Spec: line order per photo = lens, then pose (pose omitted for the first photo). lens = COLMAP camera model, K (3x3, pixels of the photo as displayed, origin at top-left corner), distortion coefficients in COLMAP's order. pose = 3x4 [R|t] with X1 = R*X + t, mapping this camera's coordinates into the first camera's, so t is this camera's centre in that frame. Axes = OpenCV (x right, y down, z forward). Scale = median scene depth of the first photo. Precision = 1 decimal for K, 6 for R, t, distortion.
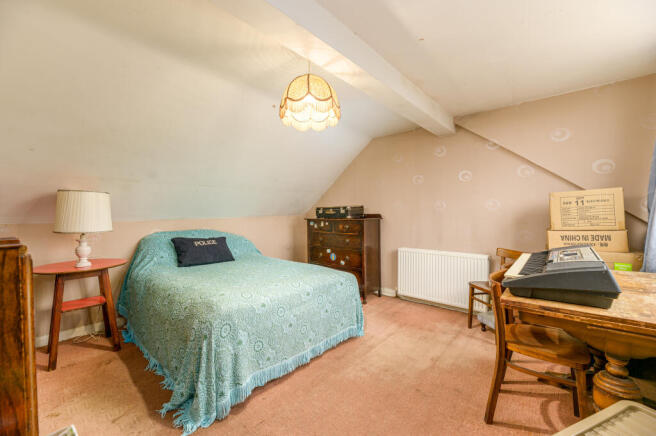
lens RADIAL K [[267.5, 0, 328.0], [0, 267.5, 218.0], [0, 0, 1]] dist [0.000042, -0.000016]
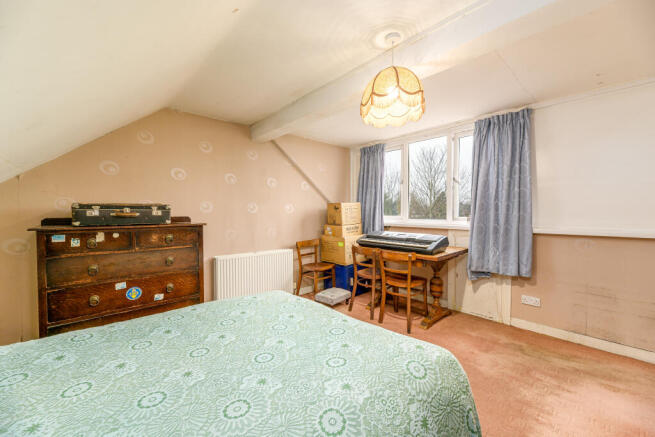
lens RADIAL K [[260.7, 0, 327.5], [0, 260.7, 218.5], [0, 0, 1]] dist [0.002030, -0.000086]
pose [[0.115061, -0.019921, 0.993159, -0.482511], [0.010750, 0.999765, 0.018808, -0.018039], [-0.993300, 0.008512, 0.115248, 0.543426]]
